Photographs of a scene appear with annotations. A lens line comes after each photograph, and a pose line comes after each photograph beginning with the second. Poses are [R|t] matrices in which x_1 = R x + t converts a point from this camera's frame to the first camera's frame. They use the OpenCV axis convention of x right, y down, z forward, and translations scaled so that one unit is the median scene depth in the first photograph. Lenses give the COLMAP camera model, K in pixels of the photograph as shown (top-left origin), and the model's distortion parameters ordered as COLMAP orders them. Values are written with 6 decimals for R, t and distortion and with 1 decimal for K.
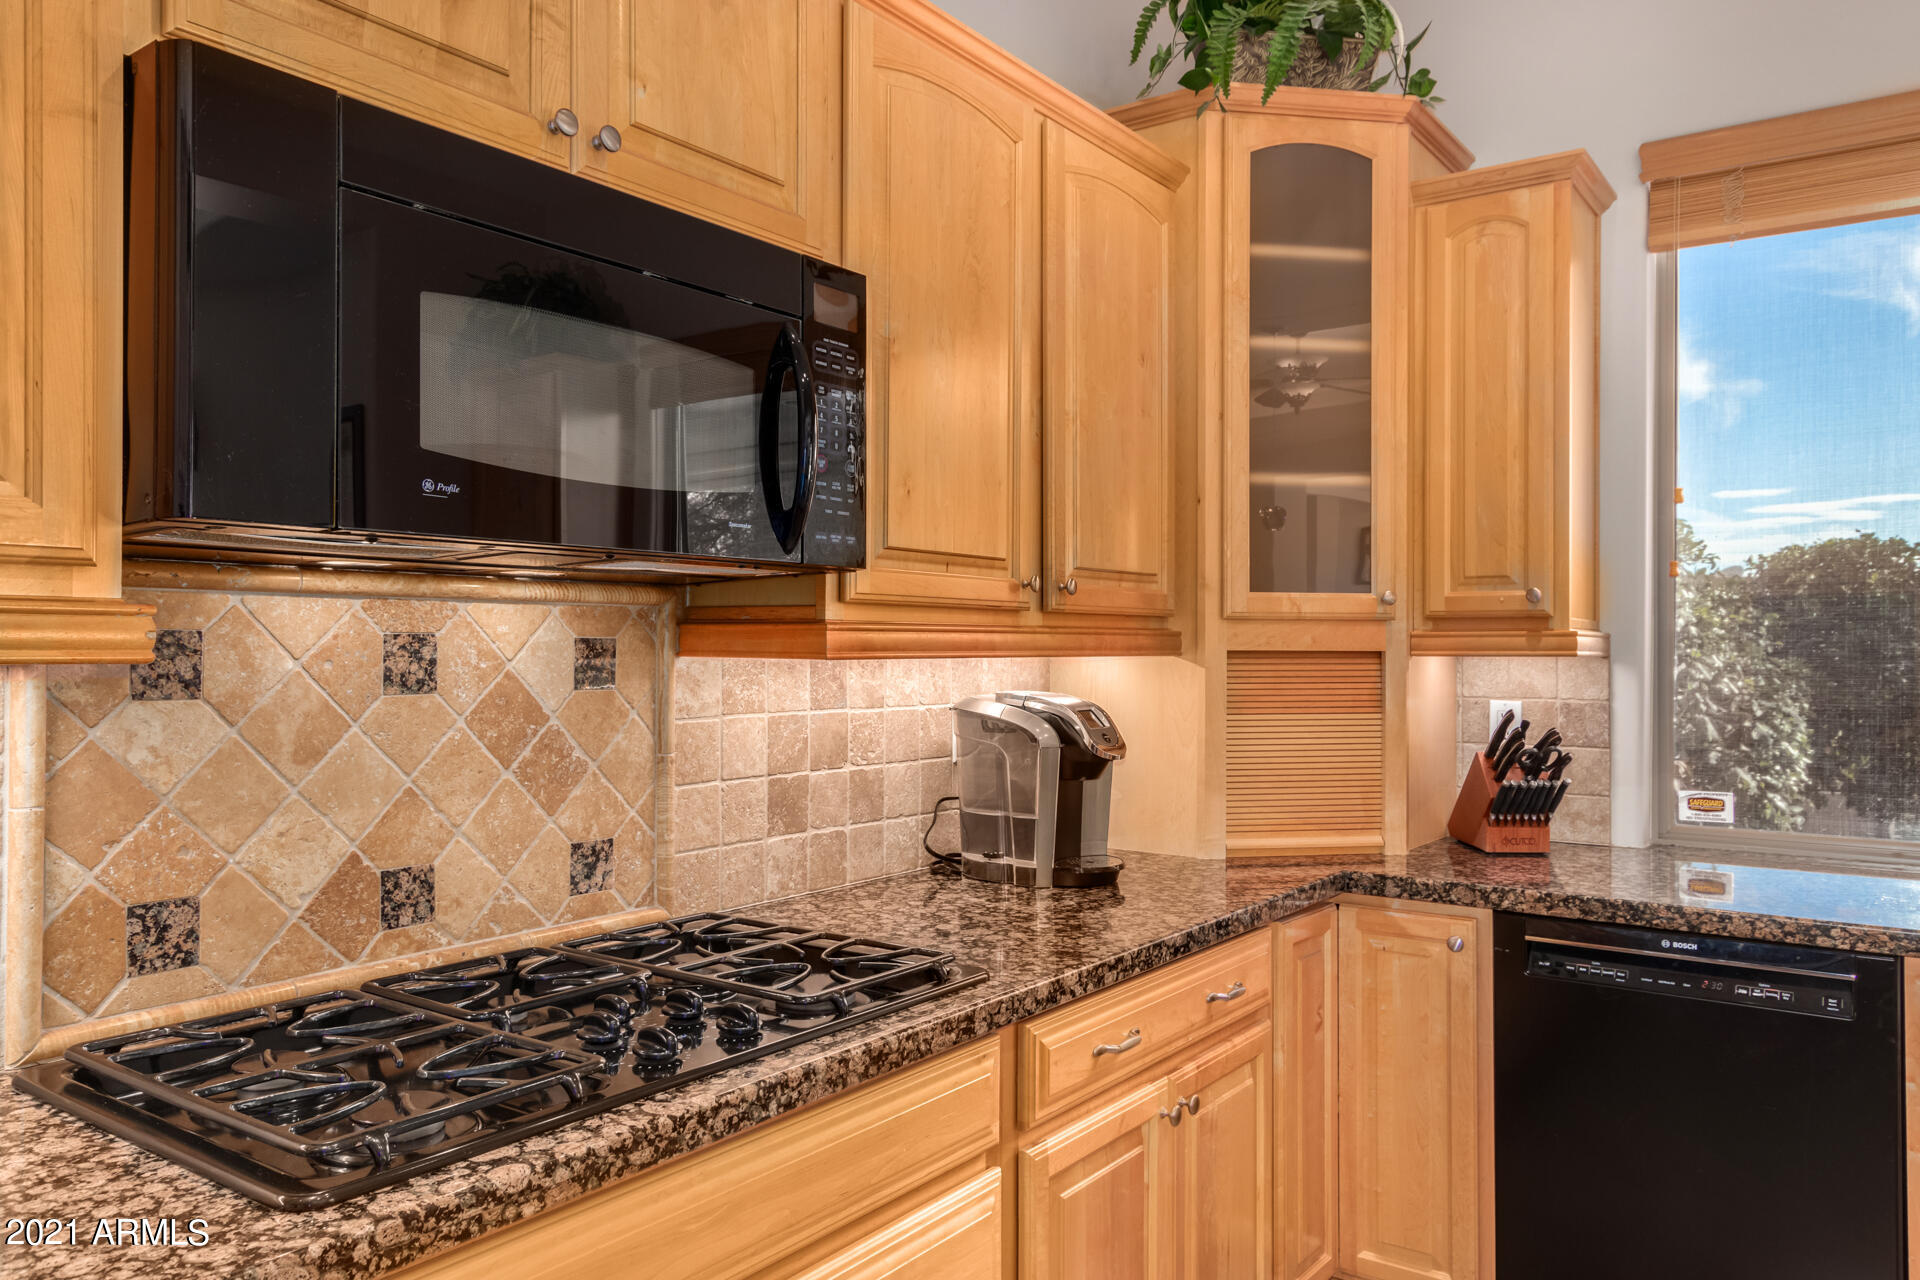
lens RADIAL K [[1368.6, 0, 960.0], [0, 1368.6, 640.0], [0, 0, 1]] dist [0.004087, 0.001344]
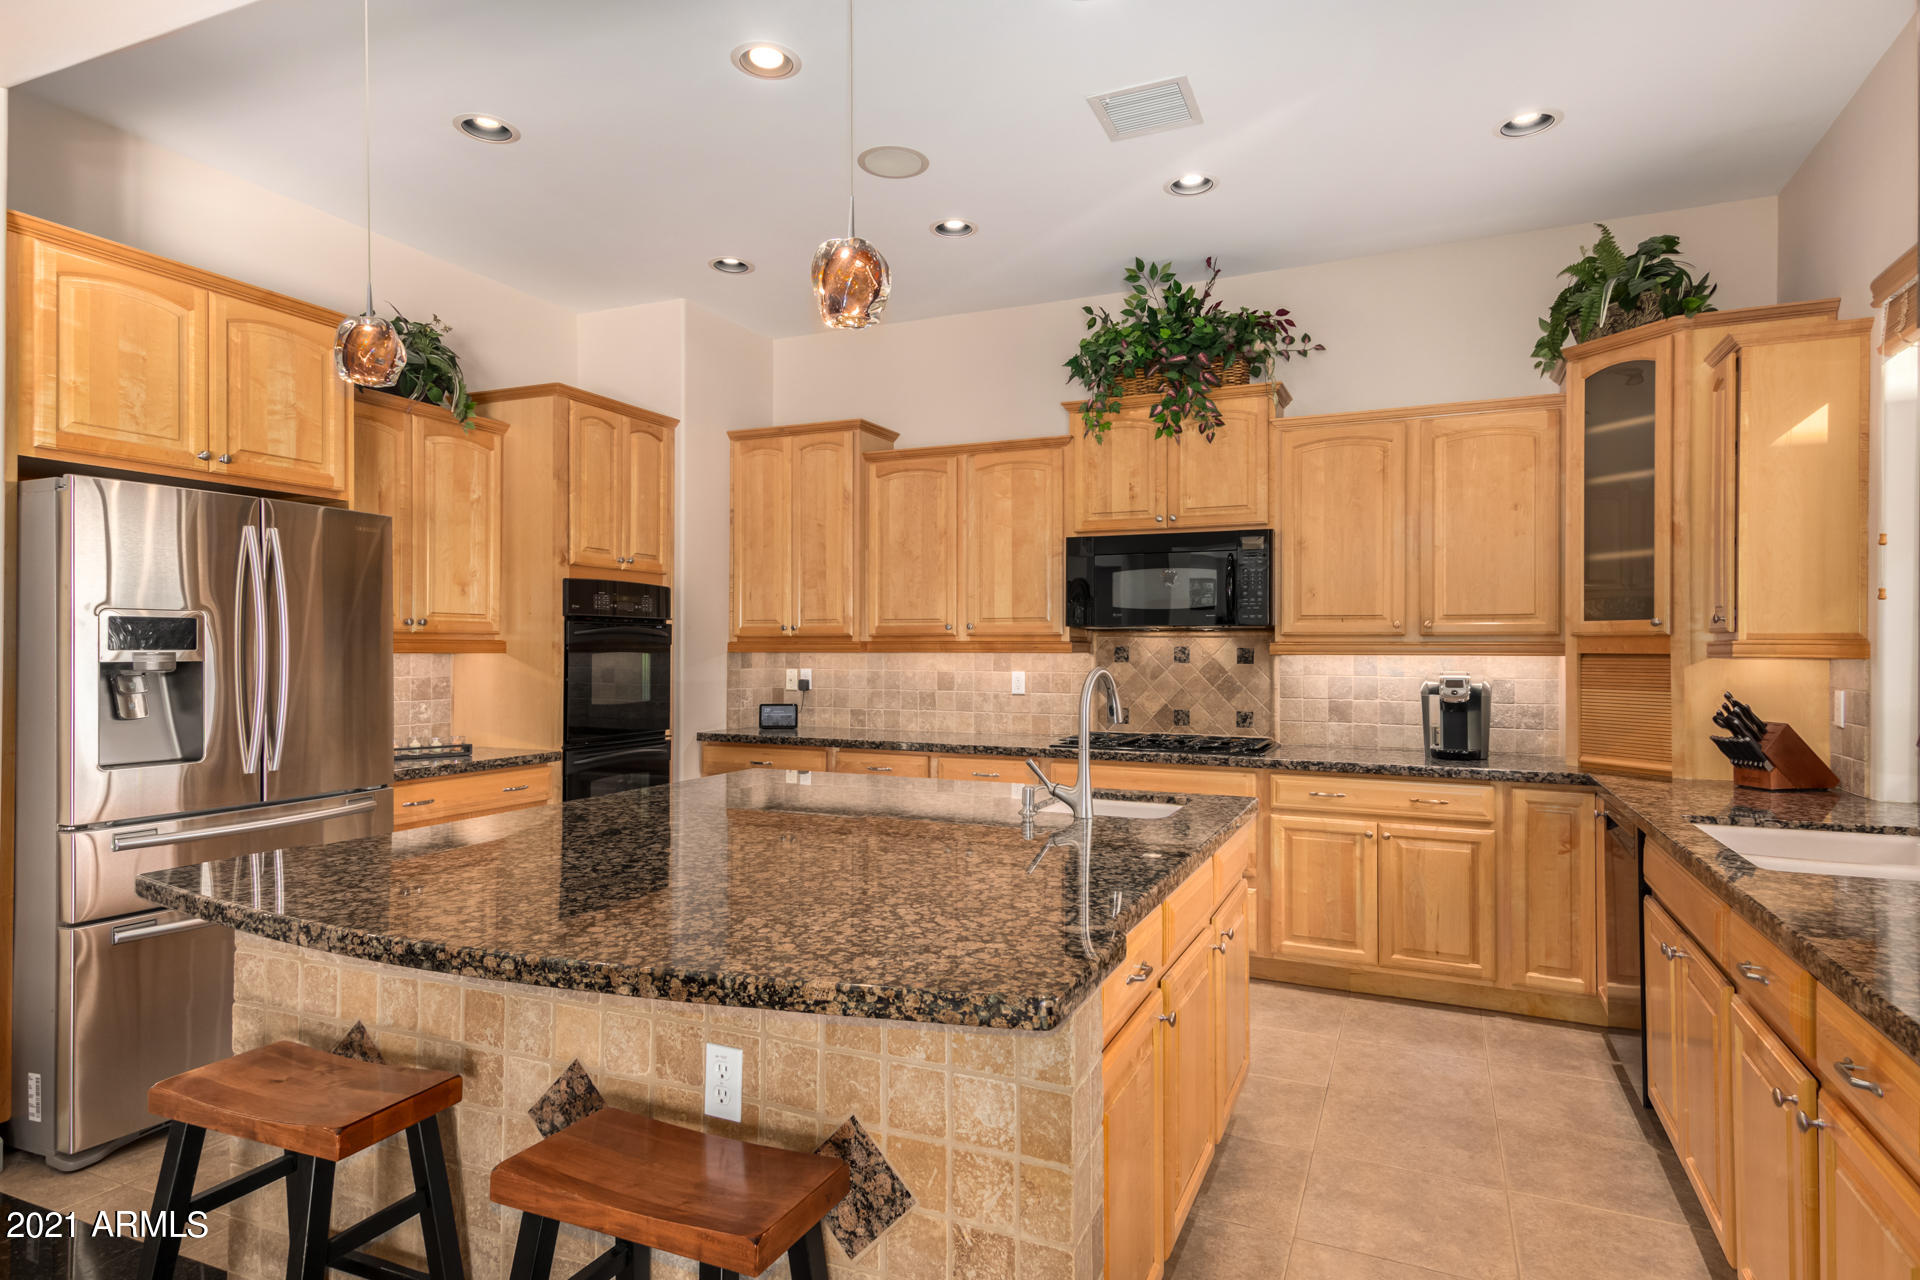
lens RADIAL K [[1005.2, 0, 960.0], [0, 1005.2, 640.0], [0, 0, 1]] dist [-0.000272, -0.000177]
pose [[0.194993, -0.010062, -0.980753, 1.880605], [0.001849, 0.999949, -0.009892, 0.002183], [0.980803, 0.000116, 0.195001, -0.103716]]
